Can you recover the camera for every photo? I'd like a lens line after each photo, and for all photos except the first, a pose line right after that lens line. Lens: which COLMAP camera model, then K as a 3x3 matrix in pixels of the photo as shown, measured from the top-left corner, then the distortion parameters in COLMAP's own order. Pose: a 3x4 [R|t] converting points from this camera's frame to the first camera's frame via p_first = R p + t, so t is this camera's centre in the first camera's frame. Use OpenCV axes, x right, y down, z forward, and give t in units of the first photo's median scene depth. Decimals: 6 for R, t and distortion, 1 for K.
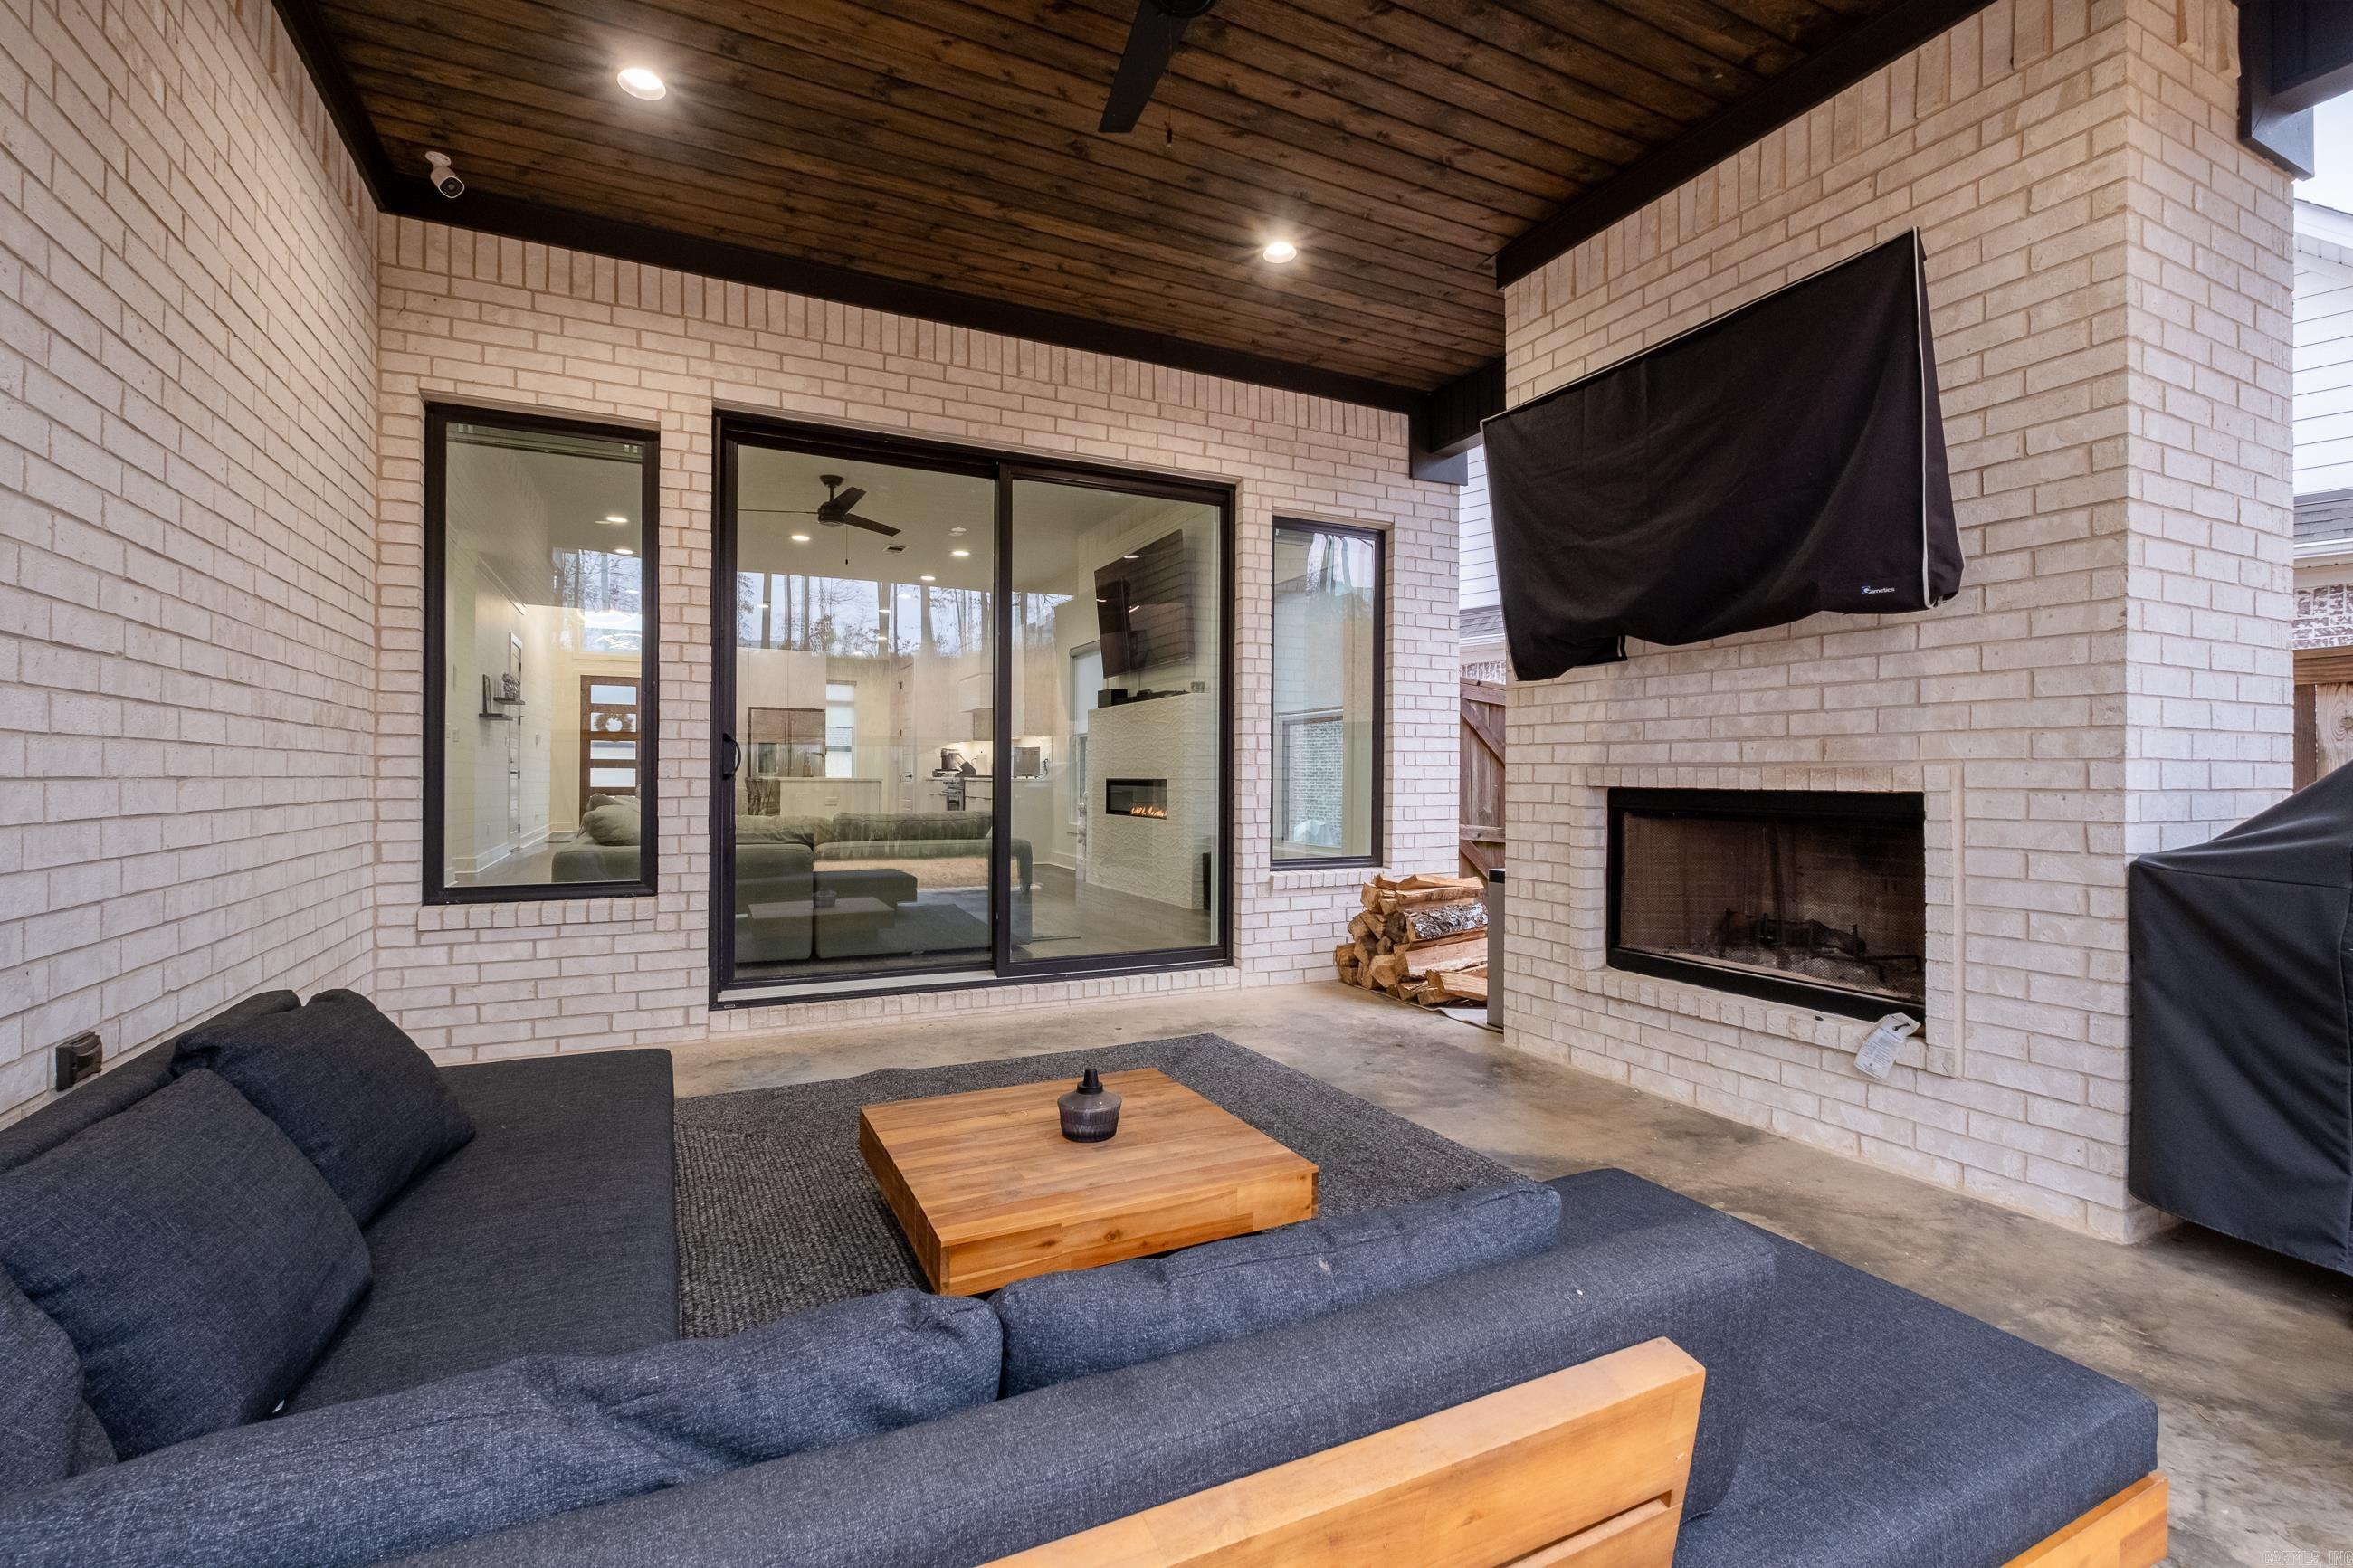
lens RADIAL K [[1043.7, 0, 1192.1], [0, 1043.7, 773.1], [0, 0, 1]] dist [-0.006363, -0.000754]
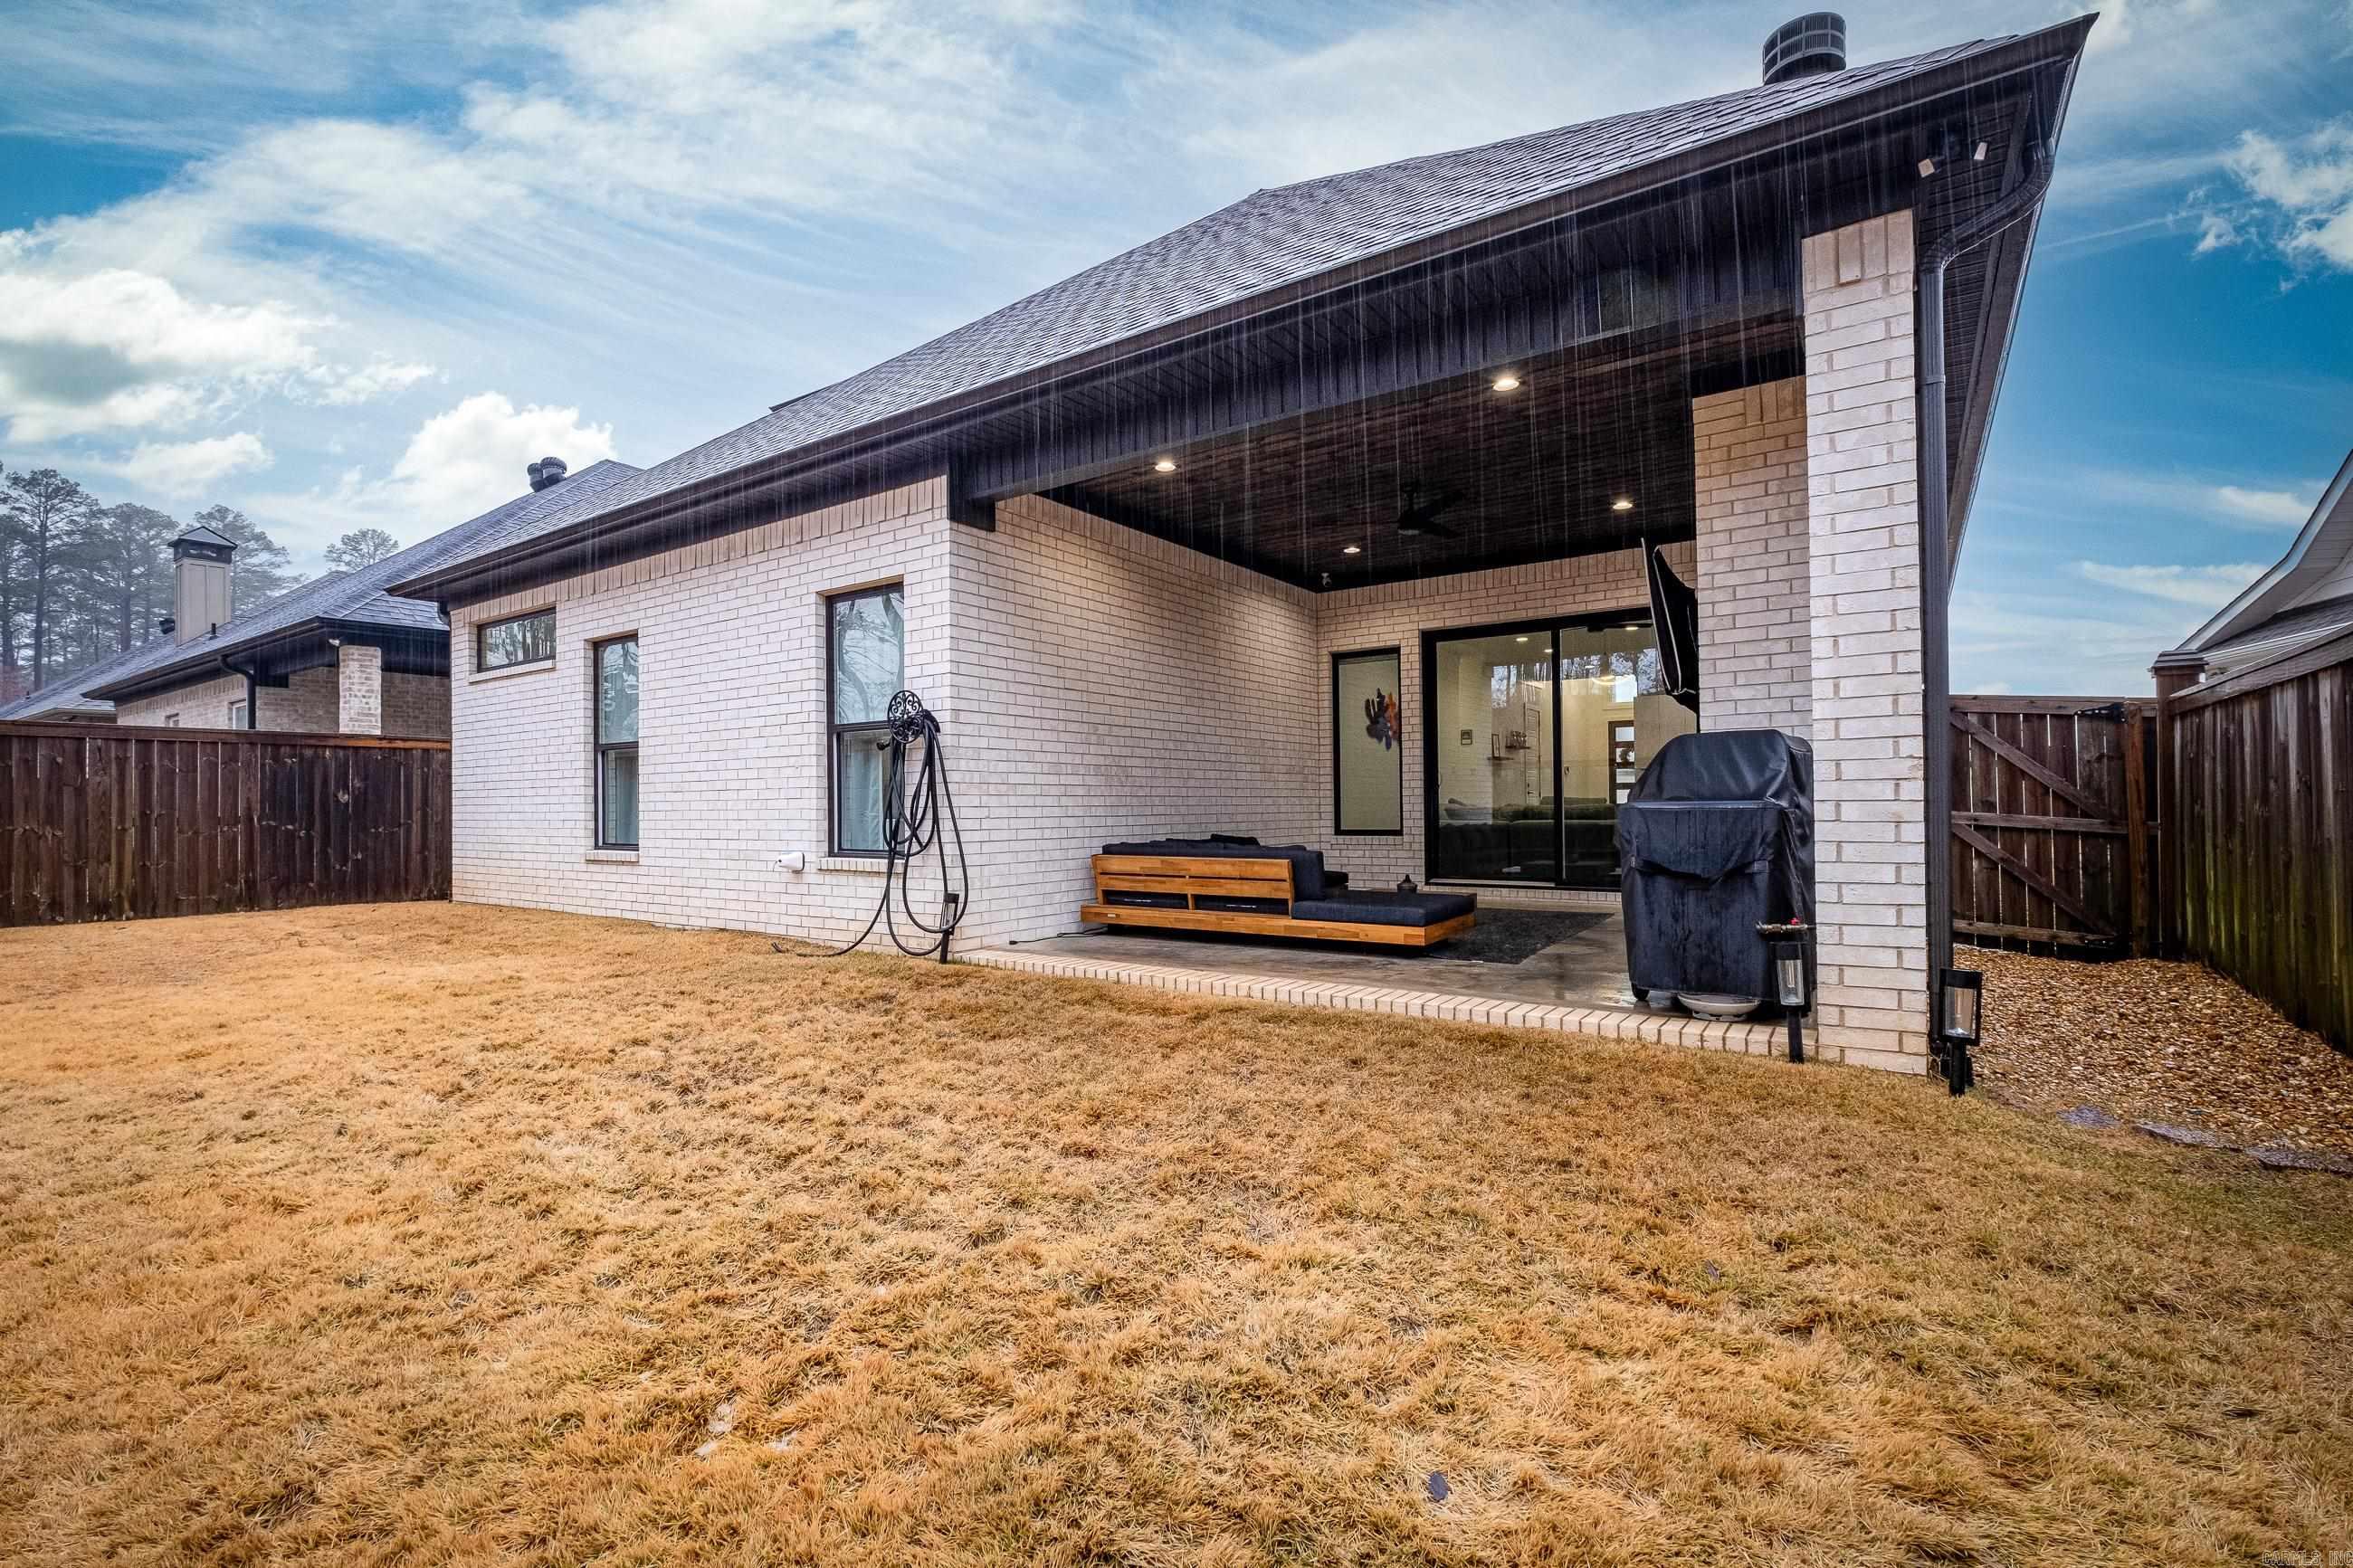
lens RADIAL K [[1043.7, 0, 1180.6], [0, 1043.7, 788.9], [0, 0, 1]] dist [-0.006363, -0.000754]
pose [[0.479740, -0.024016, -0.877082, 1.568872], [0.016781, 0.999694, -0.018194, 0.048626], [0.877250, -0.005990, 0.479996, -0.726052]]
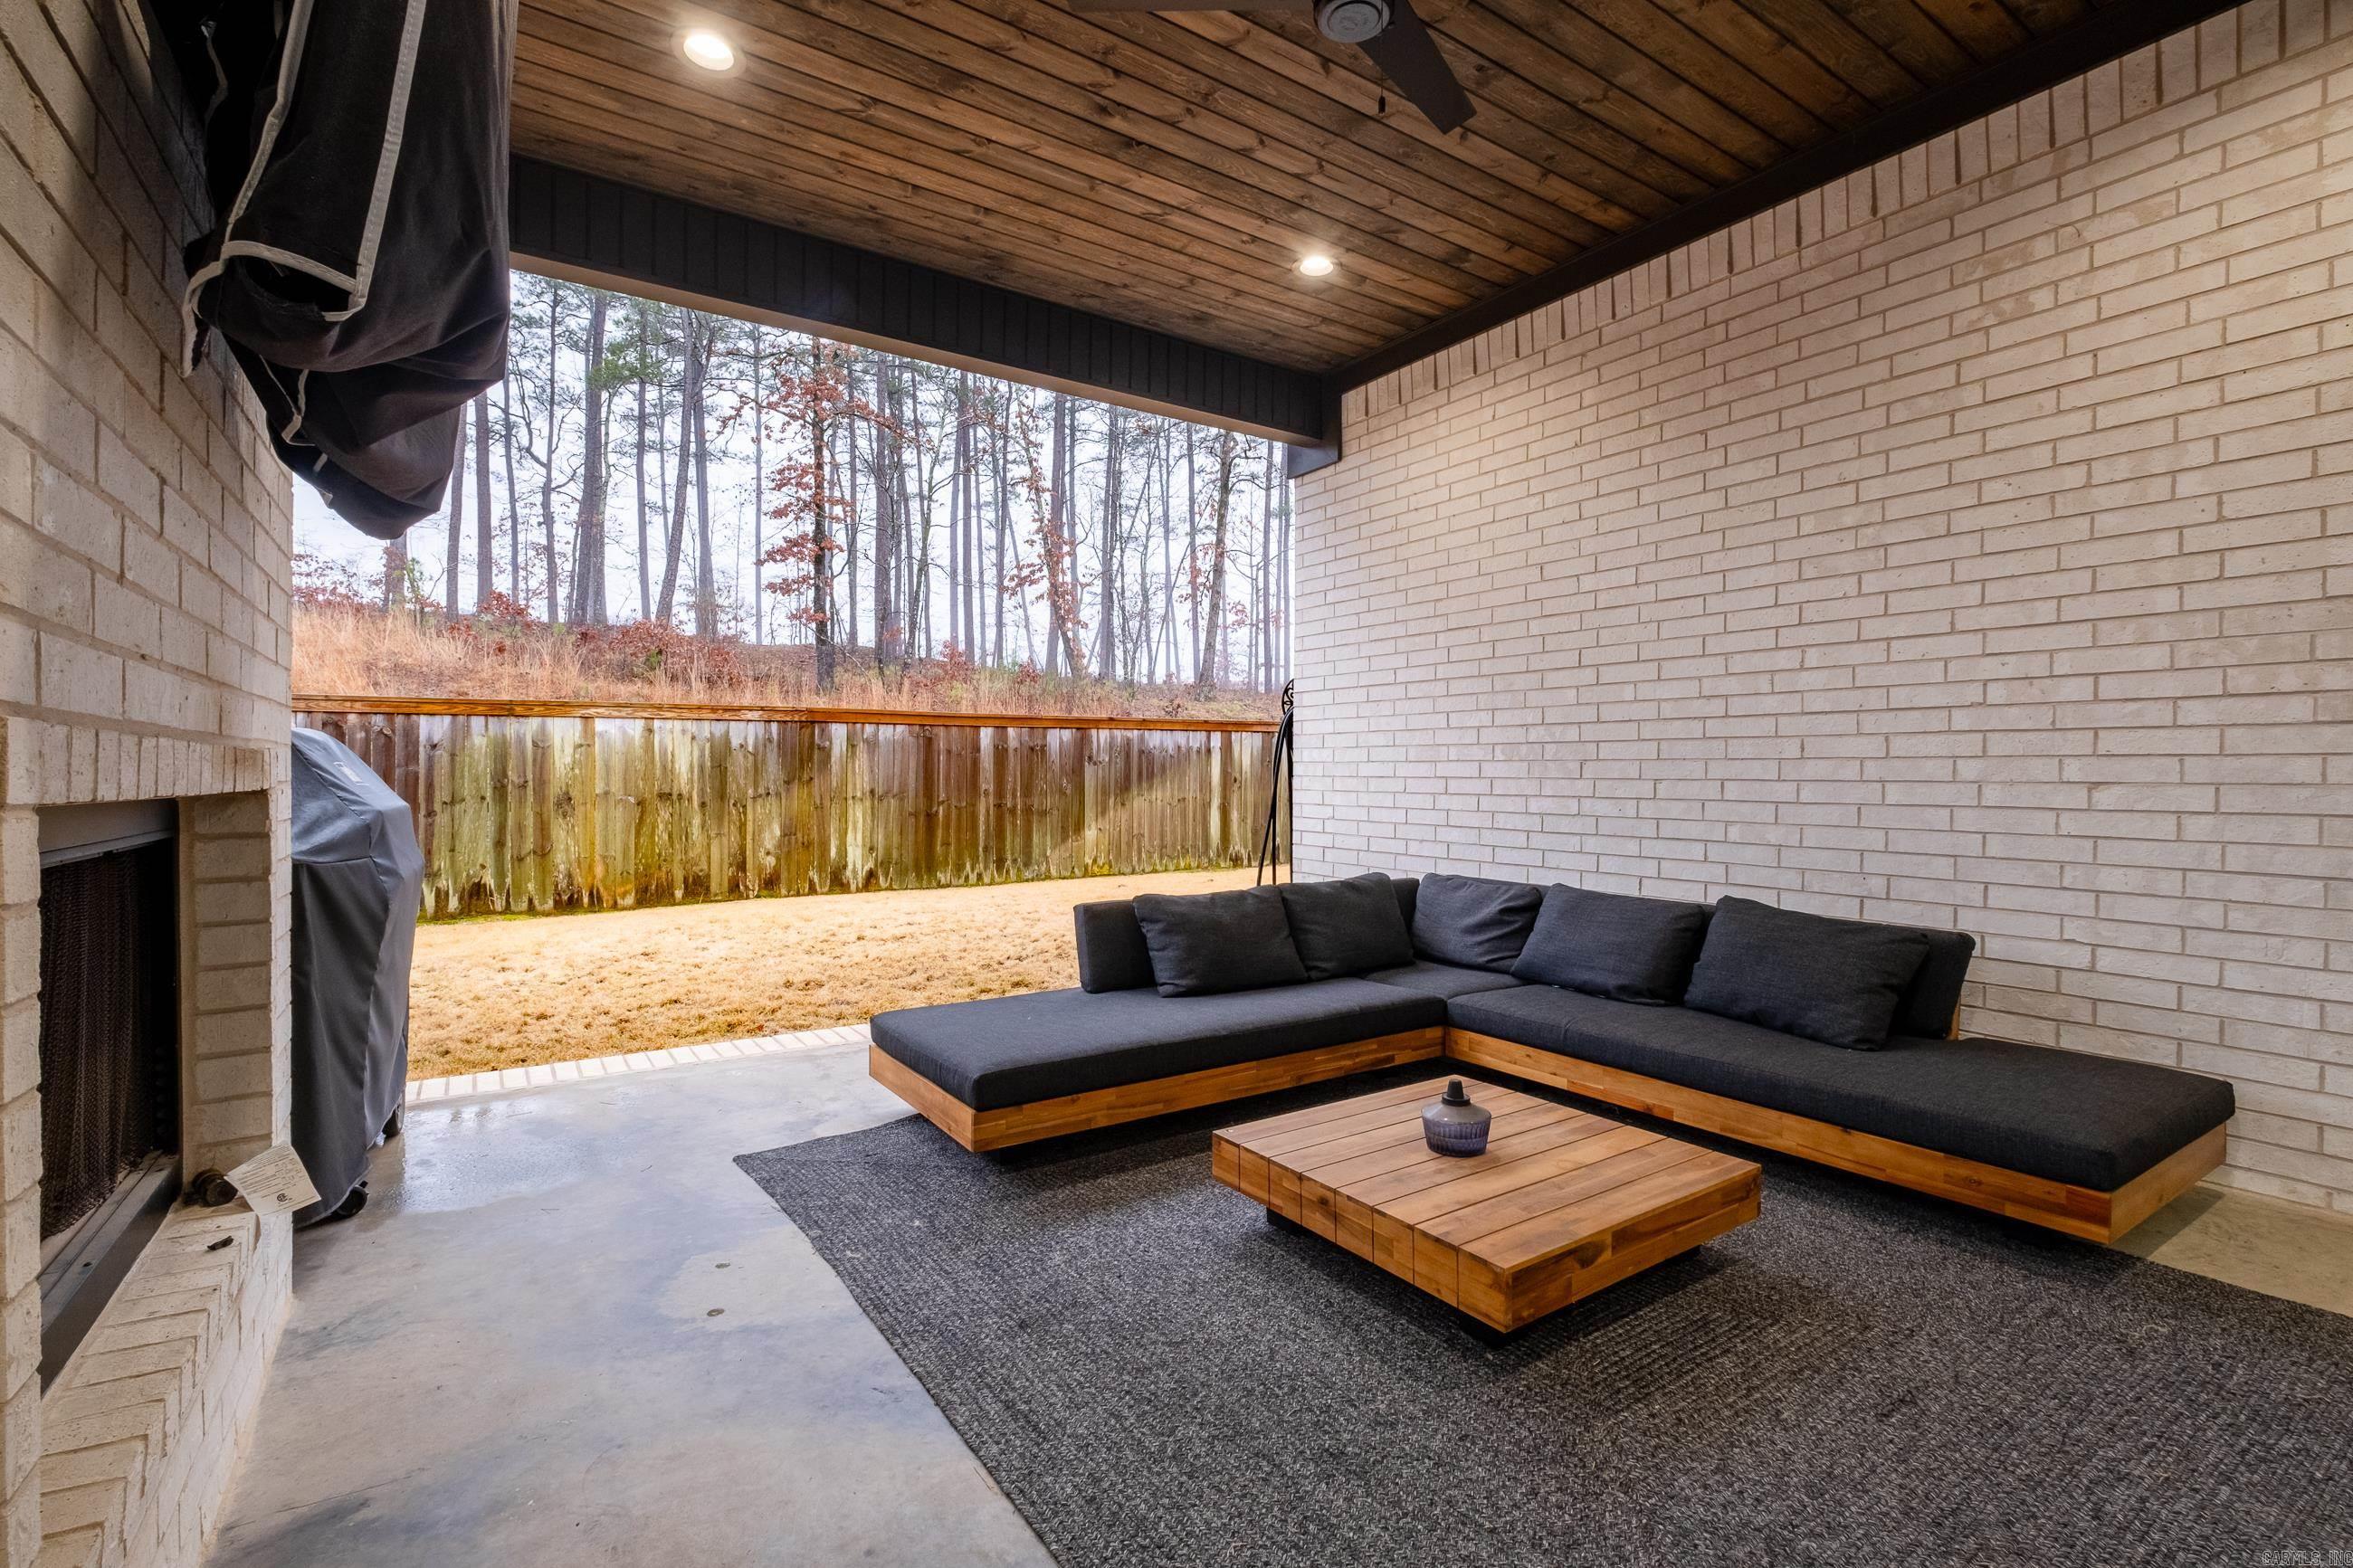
lens RADIAL K [[1043.7, 0, 1152.3], [0, 1043.7, 782.2], [0, 0, 1]] dist [-0.006363, -0.000754]
pose [[-0.994084, -0.009067, -0.108231, 0.183505], [-0.009364, 0.999954, 0.002242, 0.006109], [0.108206, 0.003242, -0.994123, 1.355139]]
